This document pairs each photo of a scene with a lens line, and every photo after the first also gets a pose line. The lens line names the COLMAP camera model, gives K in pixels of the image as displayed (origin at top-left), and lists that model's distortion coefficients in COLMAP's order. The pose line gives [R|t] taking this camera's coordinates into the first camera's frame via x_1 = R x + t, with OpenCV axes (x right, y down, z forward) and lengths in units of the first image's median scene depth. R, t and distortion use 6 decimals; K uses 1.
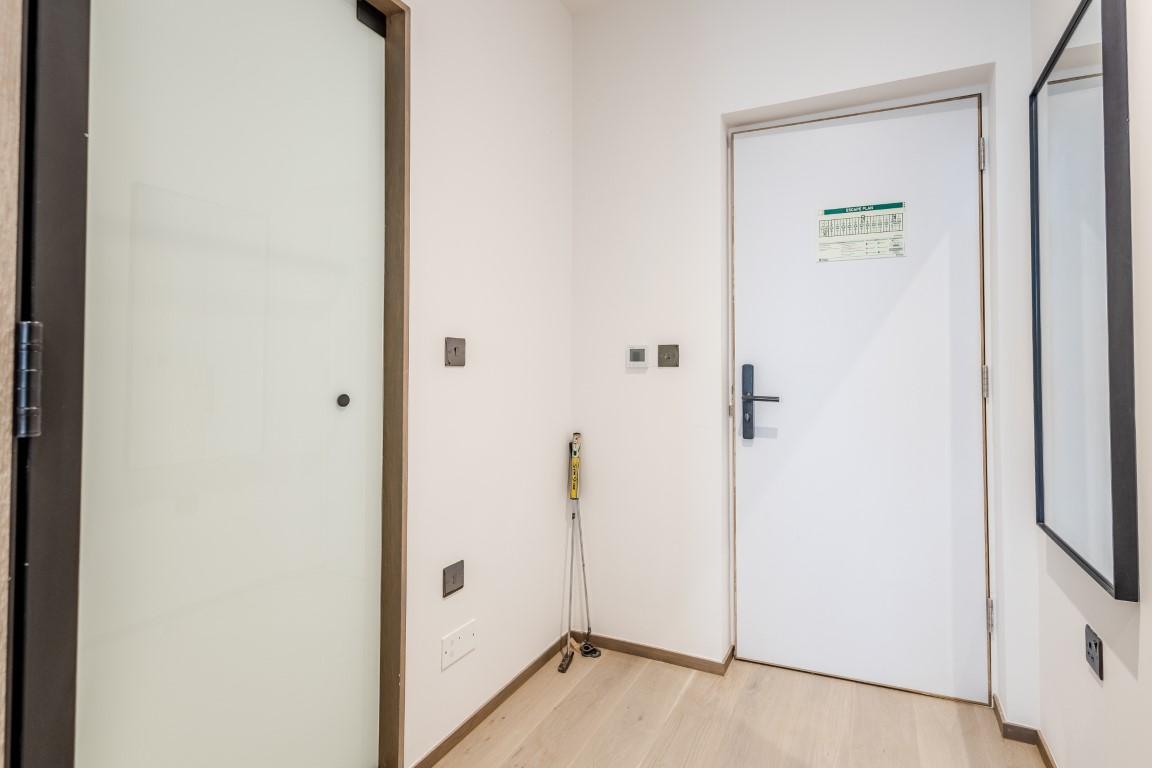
lens RADIAL K [[542.7, 0, 579.5], [0, 542.7, 362.4], [0, 0, 1]] dist [0.008318, -0.000332]
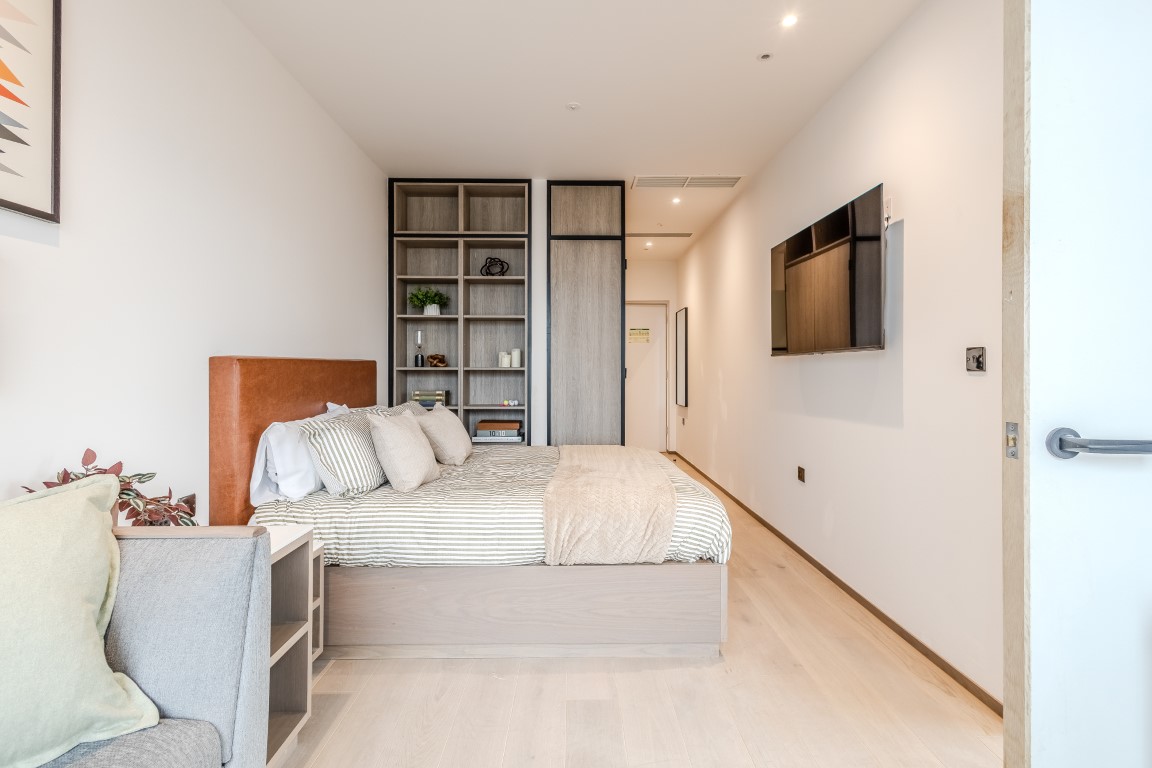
lens RADIAL K [[534.5, 0, 574.6], [0, 534.5, 375.3], [0, 0, 1]] dist [0.000626, -0.000571]
pose [[0.872454, -0.001931, 0.488693, -1.742330], [-0.008658, 0.999774, 0.019408, -0.040573], [-0.488620, -0.021163, 0.872240, -2.072291]]
